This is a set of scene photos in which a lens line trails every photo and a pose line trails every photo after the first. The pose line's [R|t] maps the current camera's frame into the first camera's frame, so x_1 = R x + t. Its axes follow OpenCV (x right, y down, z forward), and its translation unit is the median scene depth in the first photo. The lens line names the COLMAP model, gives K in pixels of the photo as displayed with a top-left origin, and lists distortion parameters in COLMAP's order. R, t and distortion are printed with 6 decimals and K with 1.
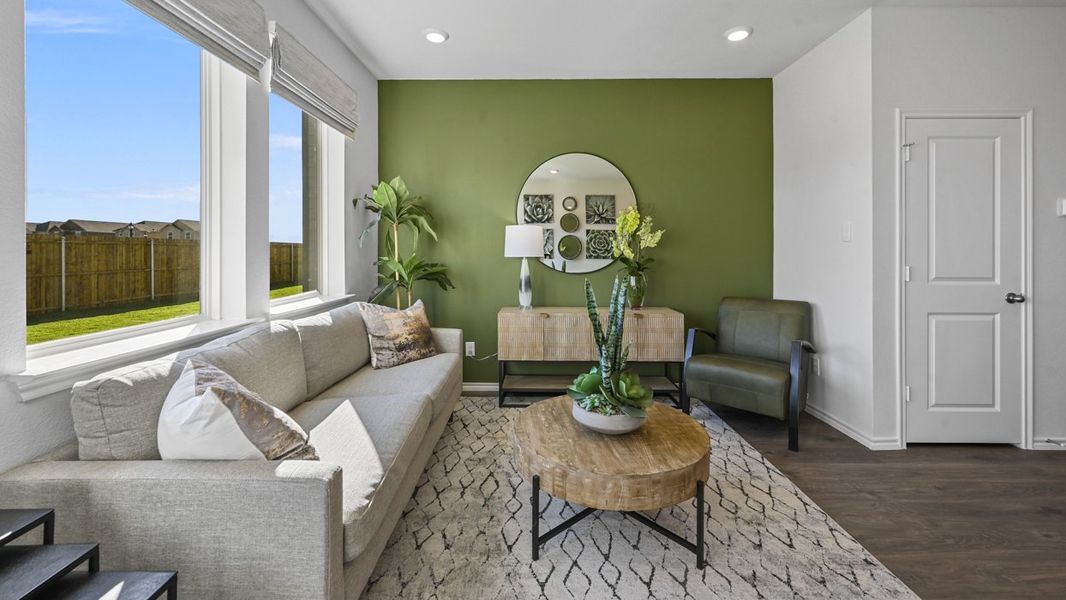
lens RADIAL K [[423.3, 0, 531.9], [0, 423.3, 245.9], [0, 0, 1]] dist [0.001700, 0.000098]
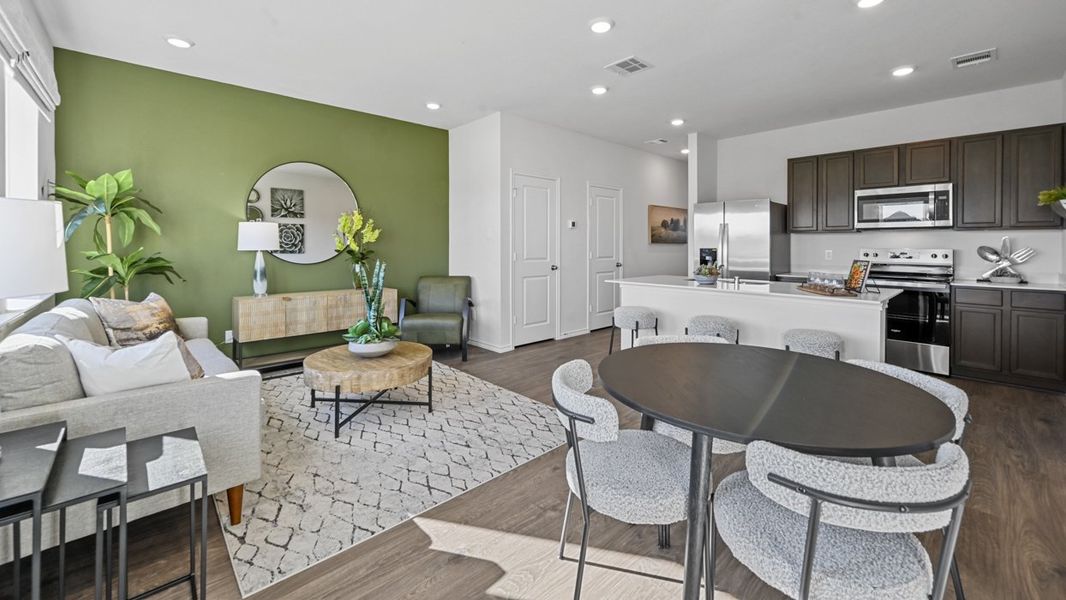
lens RADIAL K [[423.3, 0, 531.9], [0, 423.3, 245.9], [0, 0, 1]] dist [0.001700, 0.000098]
pose [[0.726835, -0.001426, 0.686811, -0.345652], [-0.006953, 0.999931, 0.009434, -0.001184], [-0.686777, -0.011633, 0.726775, -0.410214]]
